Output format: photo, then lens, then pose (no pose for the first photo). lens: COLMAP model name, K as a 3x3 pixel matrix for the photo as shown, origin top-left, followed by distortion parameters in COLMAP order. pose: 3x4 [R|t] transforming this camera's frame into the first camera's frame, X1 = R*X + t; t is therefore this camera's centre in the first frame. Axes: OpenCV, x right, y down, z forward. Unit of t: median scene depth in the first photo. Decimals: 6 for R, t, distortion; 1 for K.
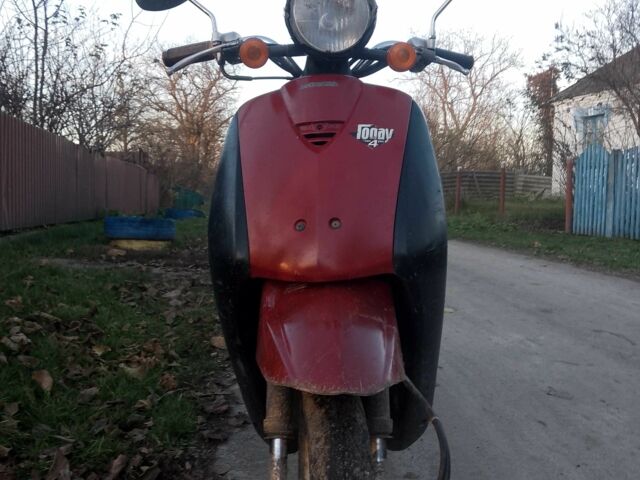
lens RADIAL K [[620.3, 0, 340.7], [0, 620.3, 240.5], [0, 0, 1]] dist [0.064774, -0.129155]
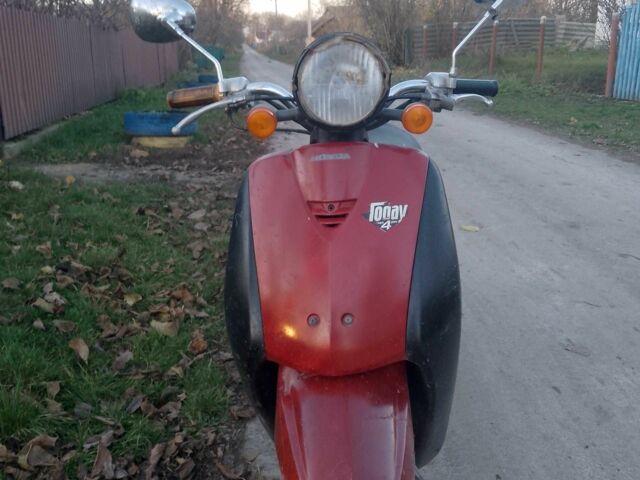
lens RADIAL K [[628.2, 0, 344.6], [0, 628.2, 239.4], [0, 0, 1]] dist [0.068884, -0.148586]
pose [[0.999201, -0.007142, -0.039319, 0.012114], [0.015513, 0.976062, 0.216939, -0.165476], [0.036829, -0.217376, 0.975393, 0.014220]]
